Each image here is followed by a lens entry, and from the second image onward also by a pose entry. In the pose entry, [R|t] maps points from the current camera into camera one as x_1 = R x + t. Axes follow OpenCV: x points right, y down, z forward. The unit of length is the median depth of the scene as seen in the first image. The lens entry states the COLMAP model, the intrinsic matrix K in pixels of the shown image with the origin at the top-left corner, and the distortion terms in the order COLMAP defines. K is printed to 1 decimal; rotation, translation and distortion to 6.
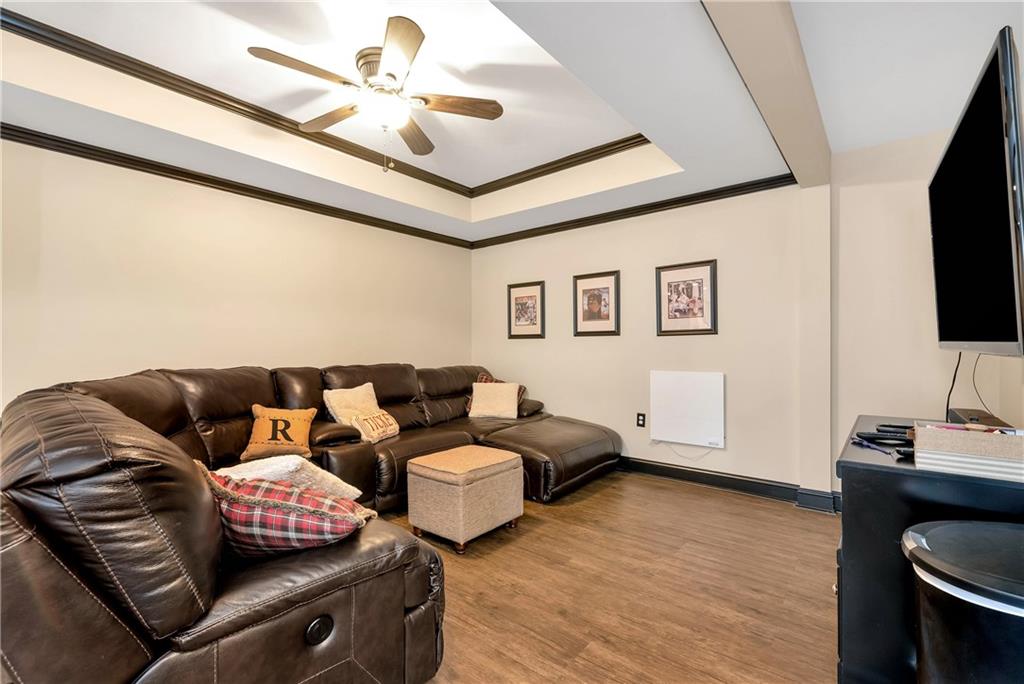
lens RADIAL K [[447.4, 0, 515.2], [0, 447.4, 340.5], [0, 0, 1]] dist [-0.001819, 0.000053]
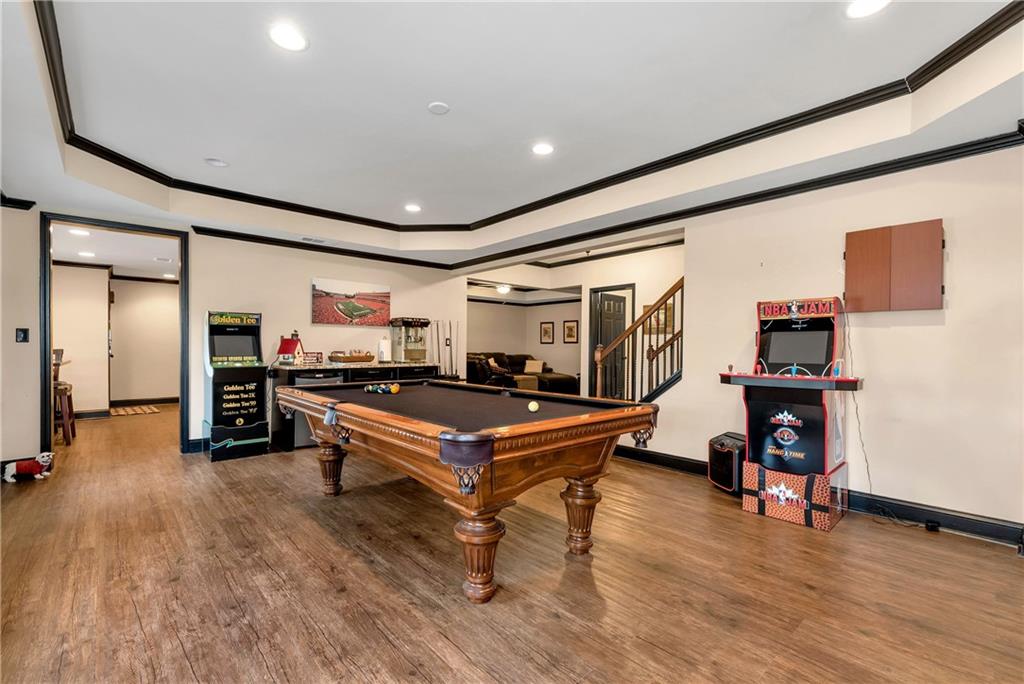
lens RADIAL K [[447.4, 0, 509.2], [0, 447.4, 345.5], [0, 0, 1]] dist [-0.001819, 0.000053]
pose [[0.989782, 0.006547, -0.142437, 0.191821], [-0.005001, 0.999925, 0.011212, -0.024812], [0.142500, -0.010385, 0.989740, -1.718605]]
